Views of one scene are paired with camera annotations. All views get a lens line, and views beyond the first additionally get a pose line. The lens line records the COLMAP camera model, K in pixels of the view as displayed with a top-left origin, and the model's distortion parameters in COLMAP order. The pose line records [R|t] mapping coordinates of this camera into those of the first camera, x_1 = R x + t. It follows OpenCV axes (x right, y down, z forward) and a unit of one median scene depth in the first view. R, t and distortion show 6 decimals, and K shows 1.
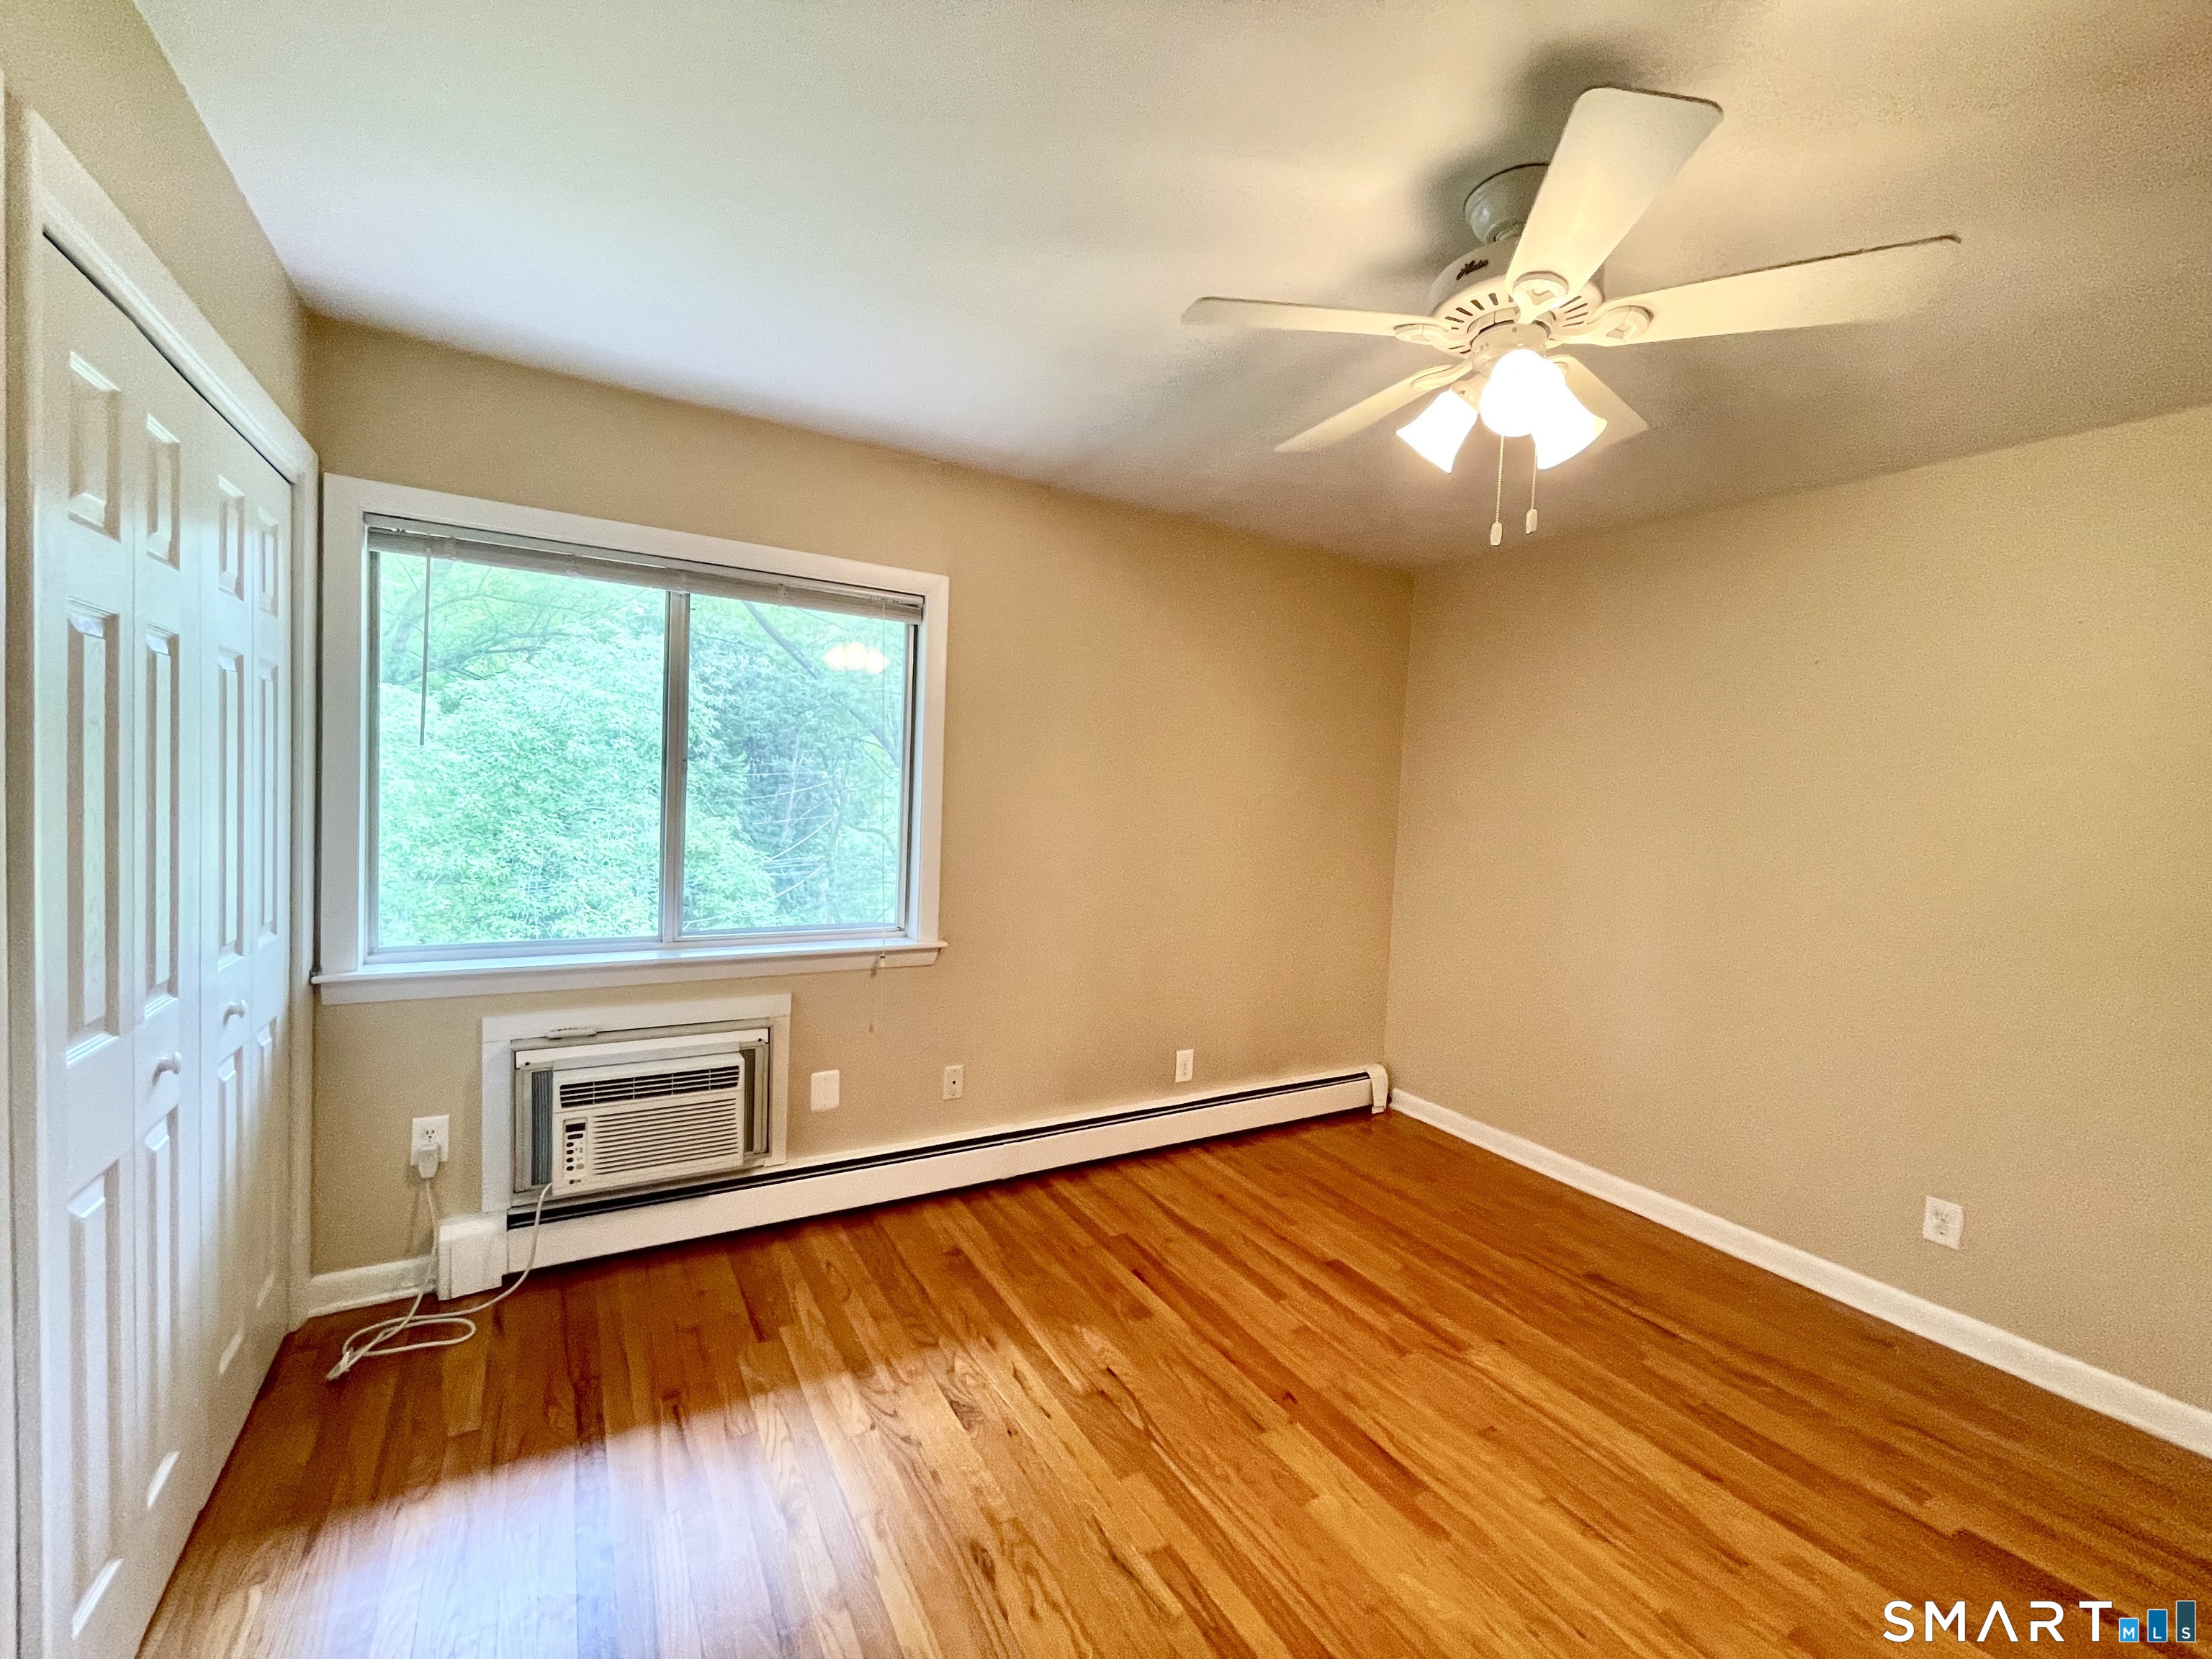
lens RADIAL K [[900.8, 0, 1096.9], [0, 900.8, 827.9], [0, 0, 1]] dist [0.011712, -0.004846]
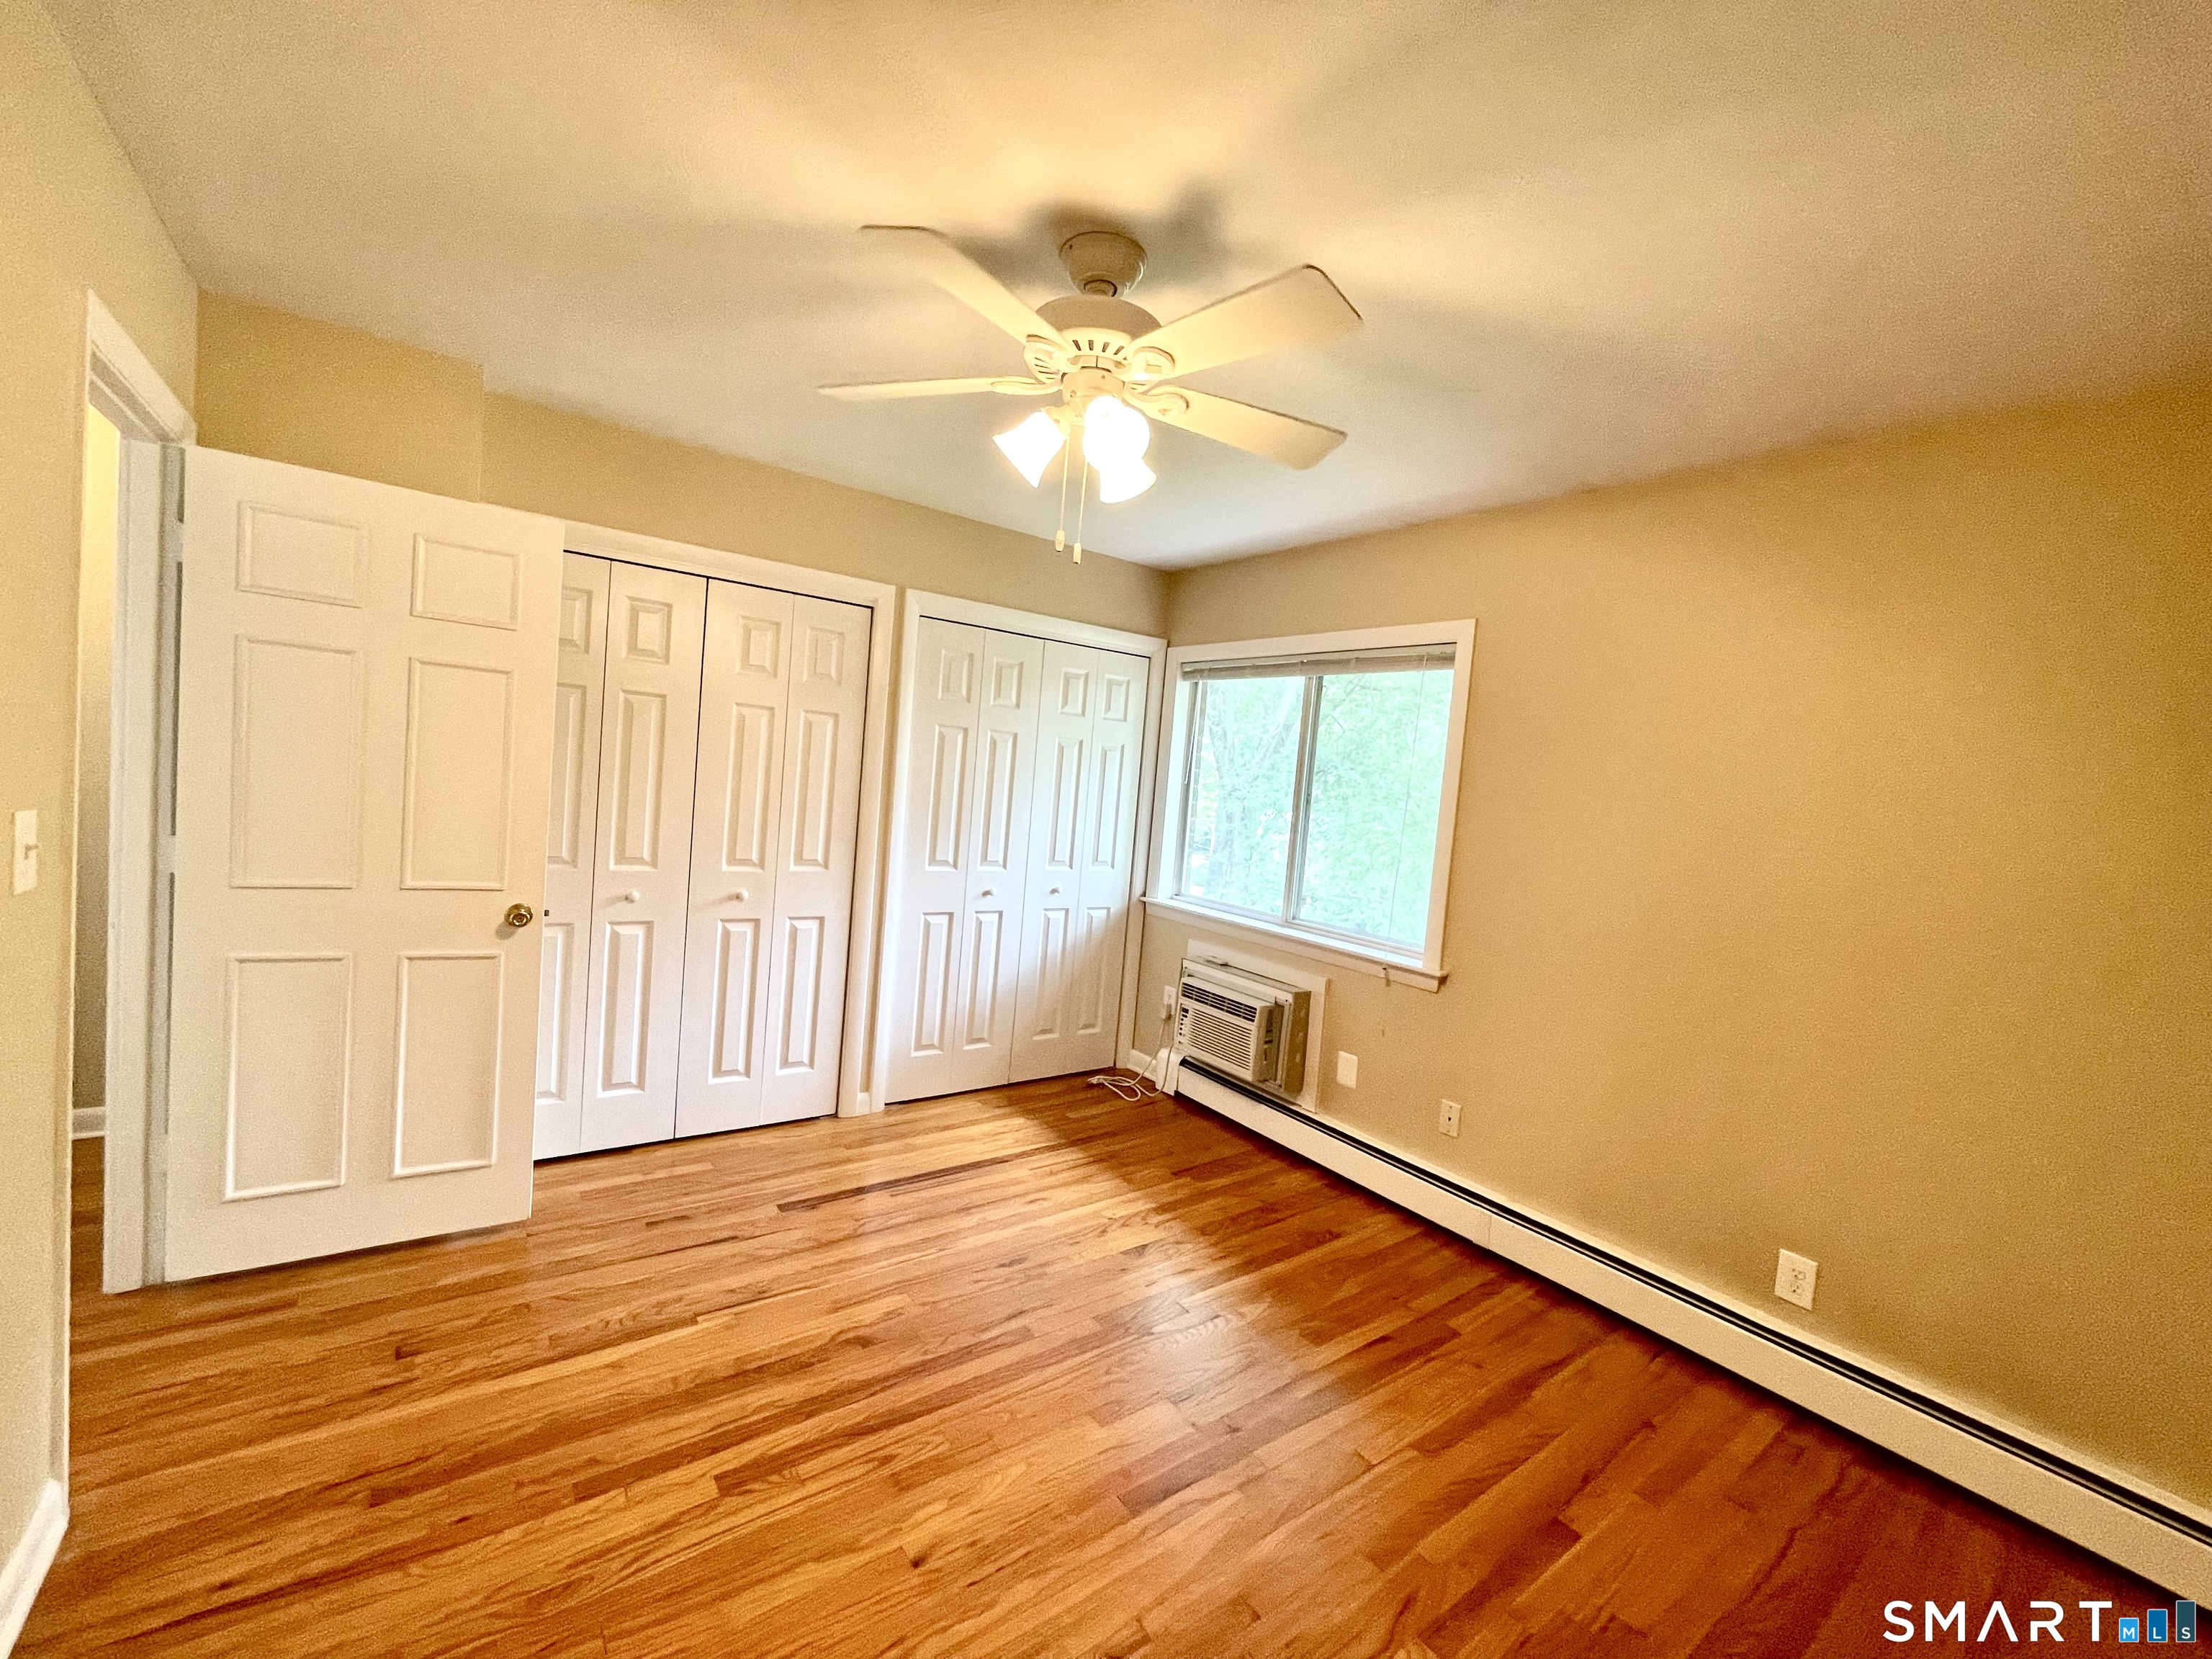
lens RADIAL K [[900.8, 0, 1096.9], [0, 900.8, 827.9], [0, 0, 1]] dist [0.011712, -0.004846]
pose [[0.115145, 0.023609, -0.993068, 0.915950], [-0.128458, 0.991677, 0.008681, 0.005813], [0.985008, 0.126568, 0.117220, 0.536757]]
